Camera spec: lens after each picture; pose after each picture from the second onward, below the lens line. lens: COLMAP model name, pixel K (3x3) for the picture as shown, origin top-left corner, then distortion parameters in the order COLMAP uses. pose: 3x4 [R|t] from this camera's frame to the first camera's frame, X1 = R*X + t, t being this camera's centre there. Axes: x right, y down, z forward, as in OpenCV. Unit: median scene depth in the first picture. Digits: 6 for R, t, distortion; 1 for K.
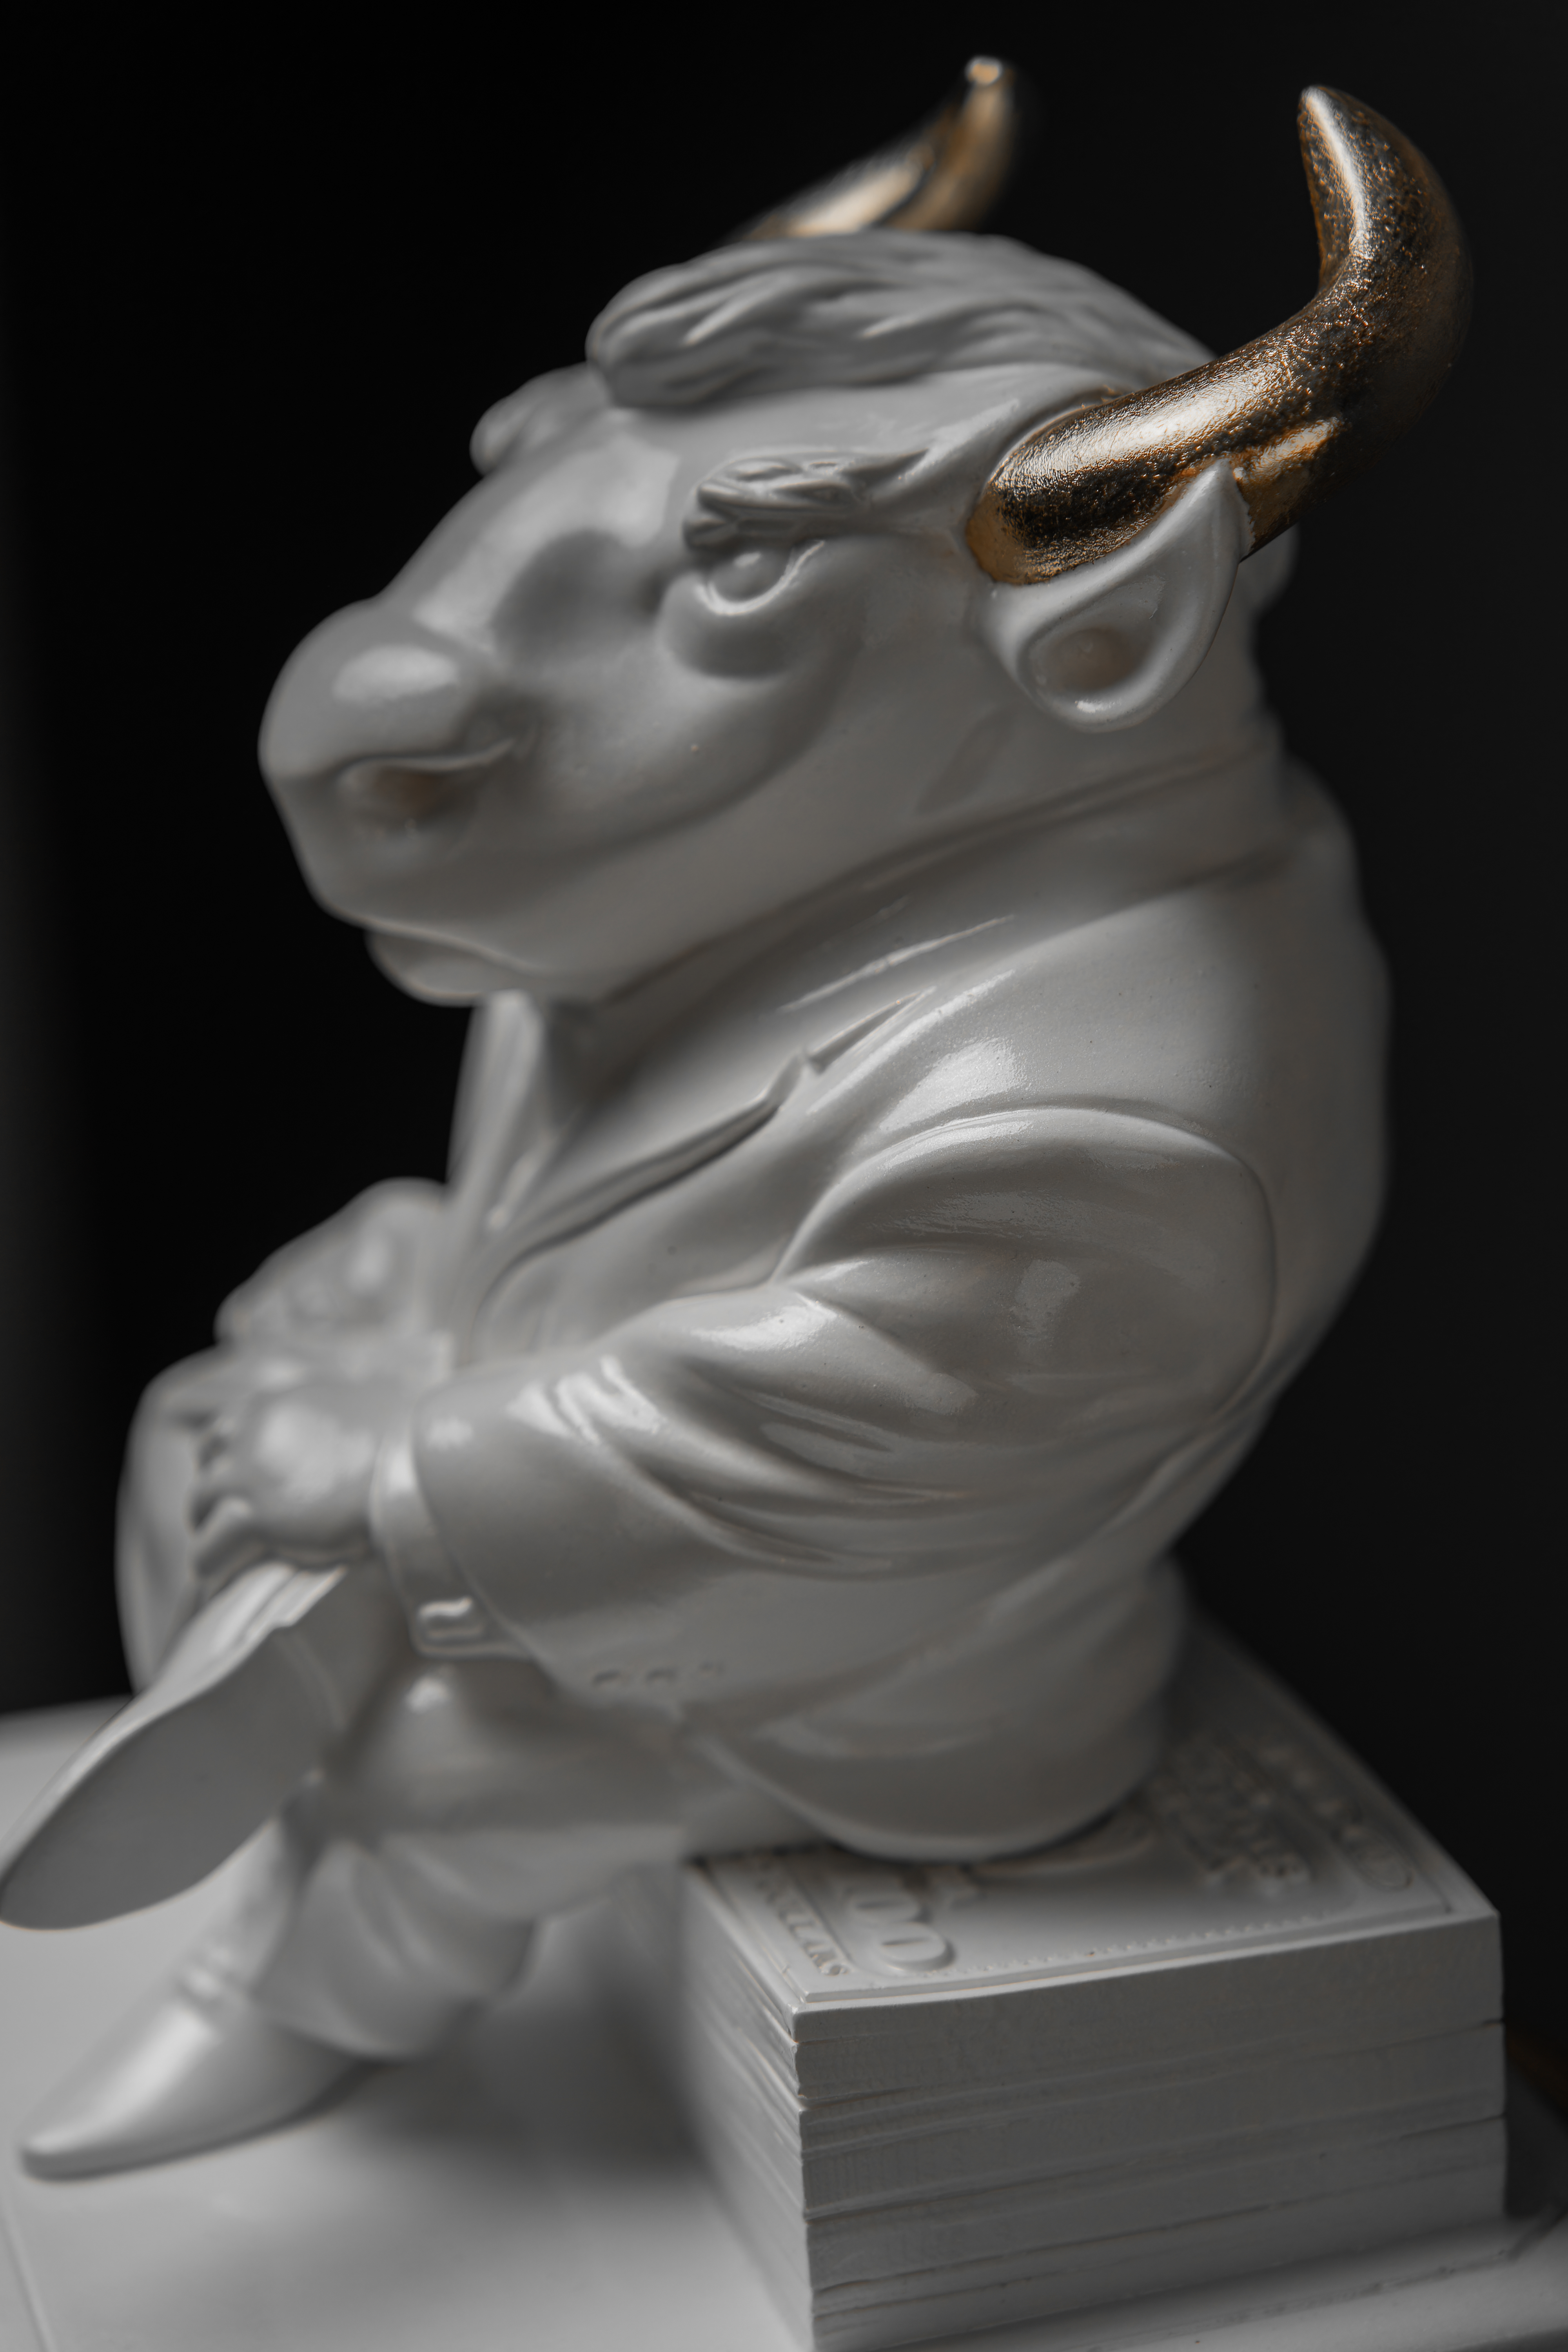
lens RADIAL K [[5039.8, 0, 784.0], [0, 5039.8, 1176.0], [0, 0, 1]] dist [-0.024399, -0.082547]
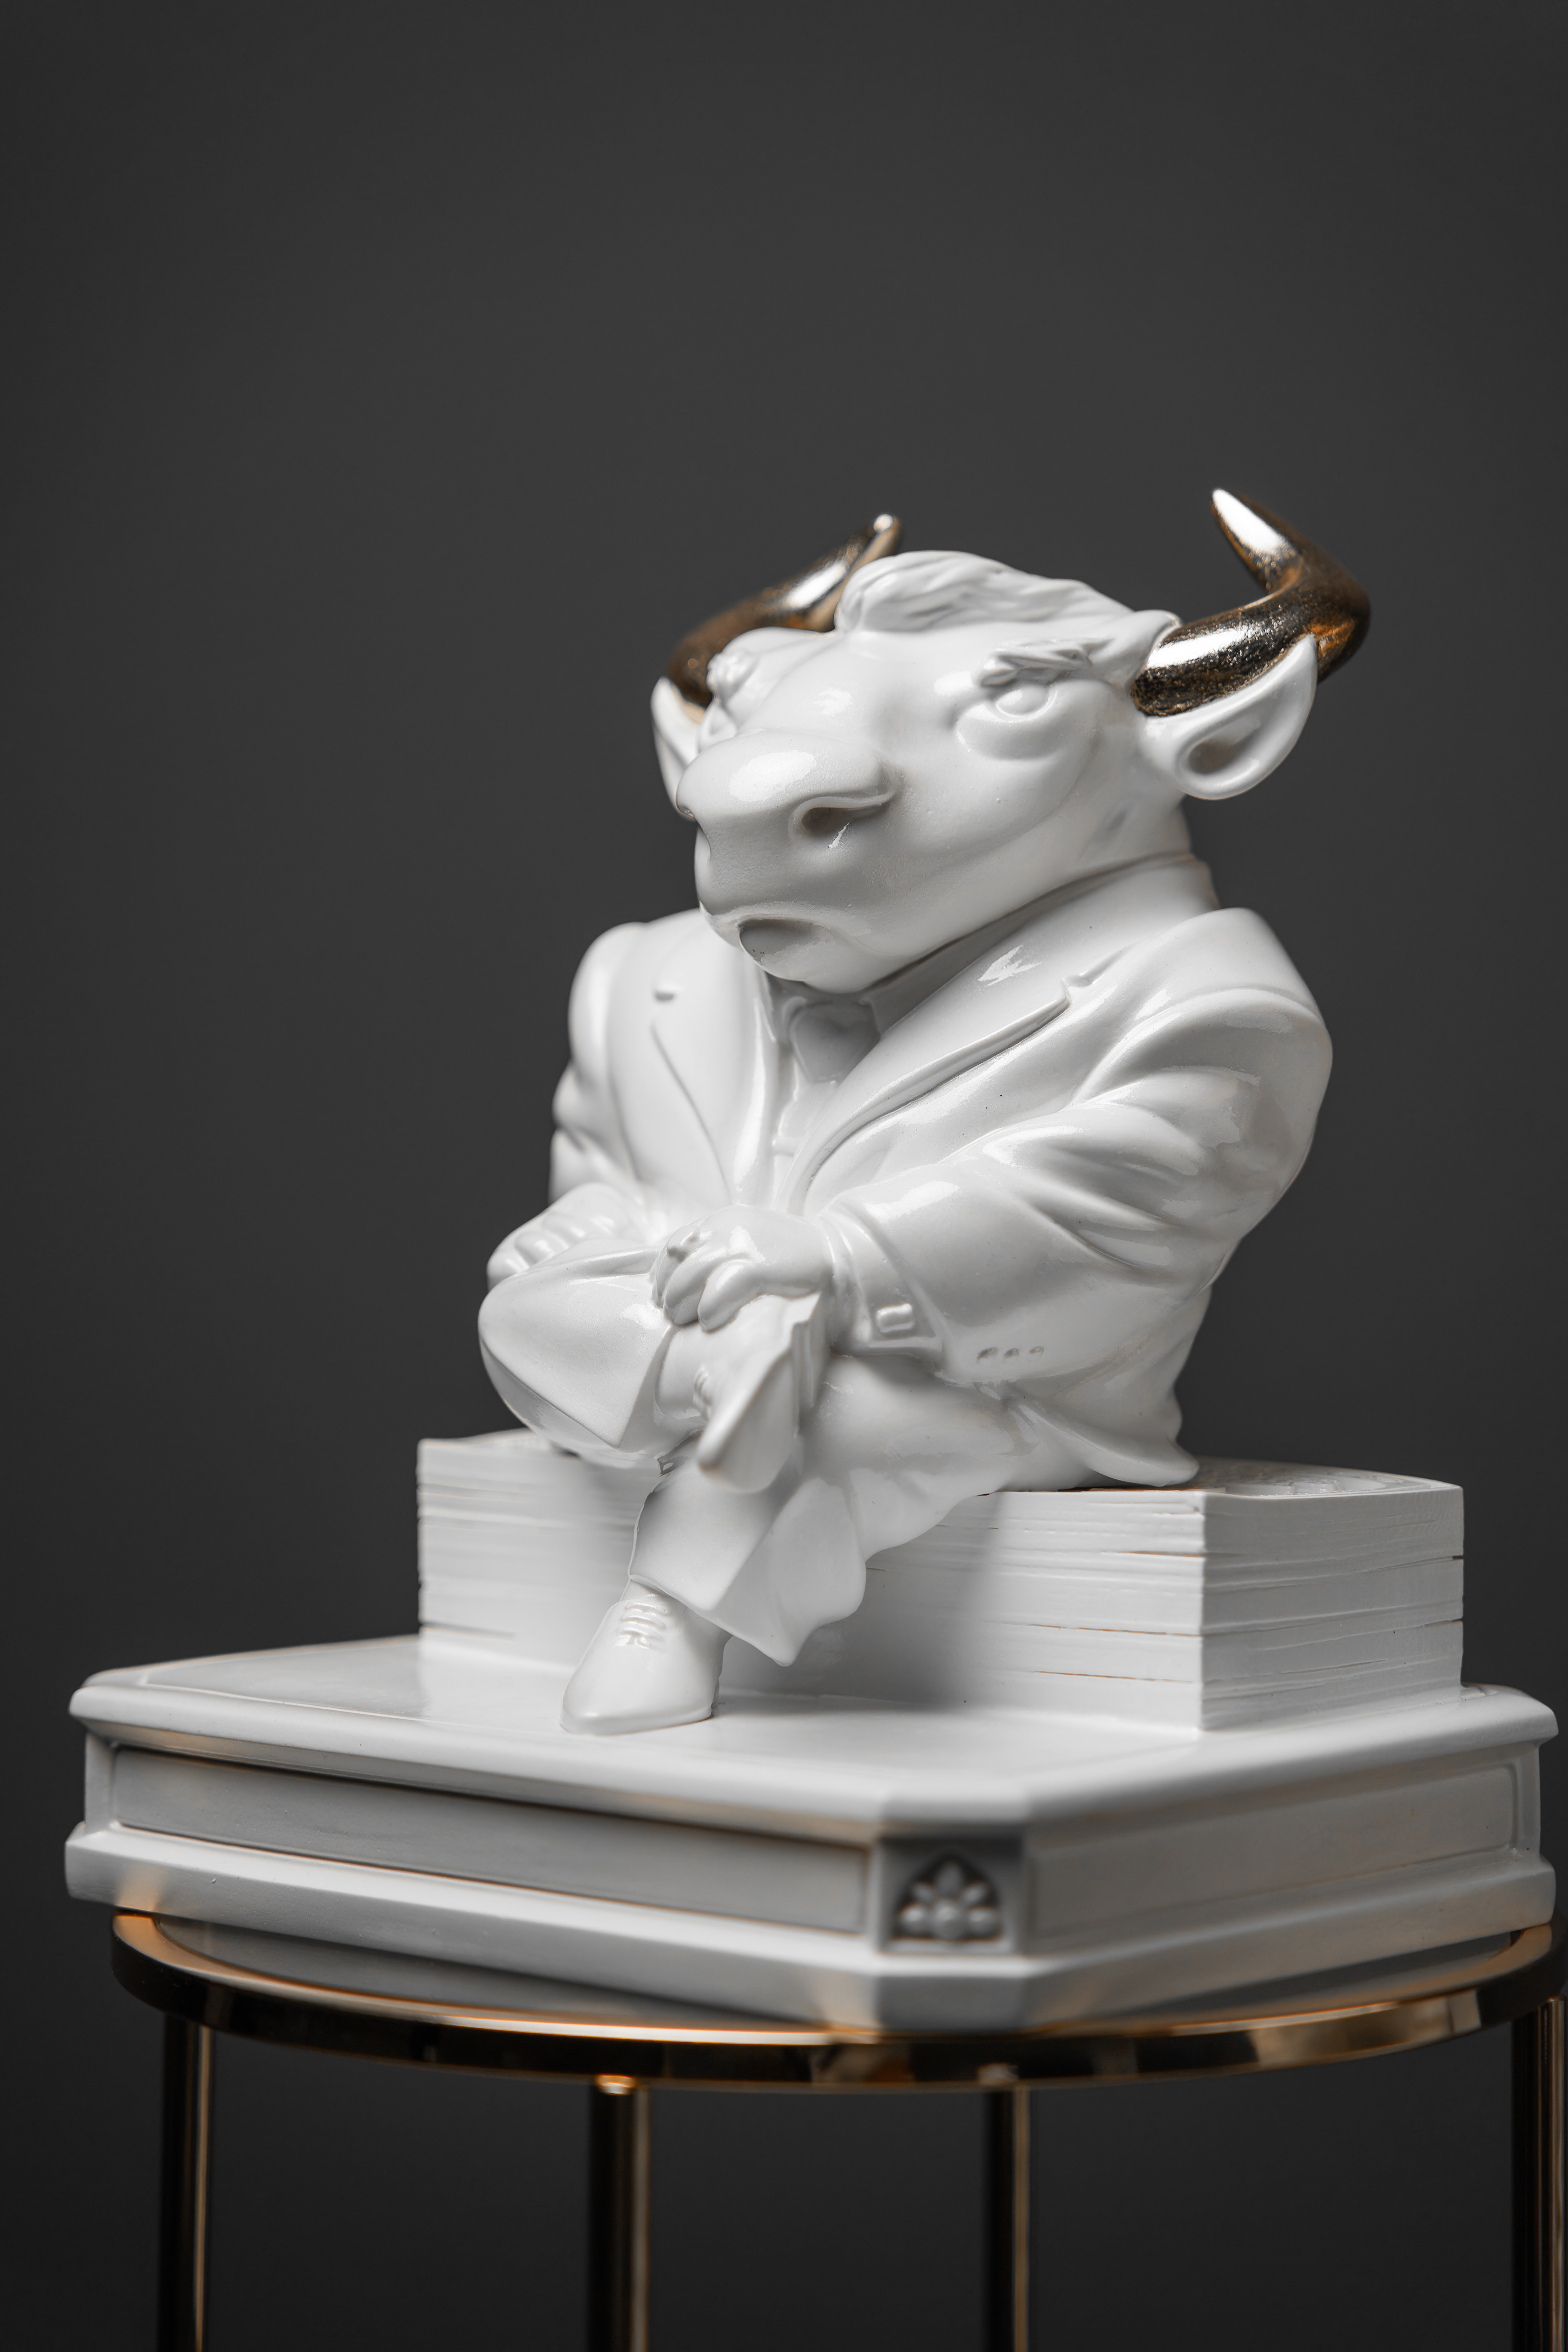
lens RADIAL K [[5039.8, 0, 784.0], [0, 5039.8, 1176.0], [0, 0, 1]] dist [-0.024399, -0.082547]
pose [[0.839346, 0.053150, 0.540993, -0.982140], [0.106911, 0.959631, -0.260150, 0.465970], [-0.532980, 0.276194, 0.799780, -0.271407]]
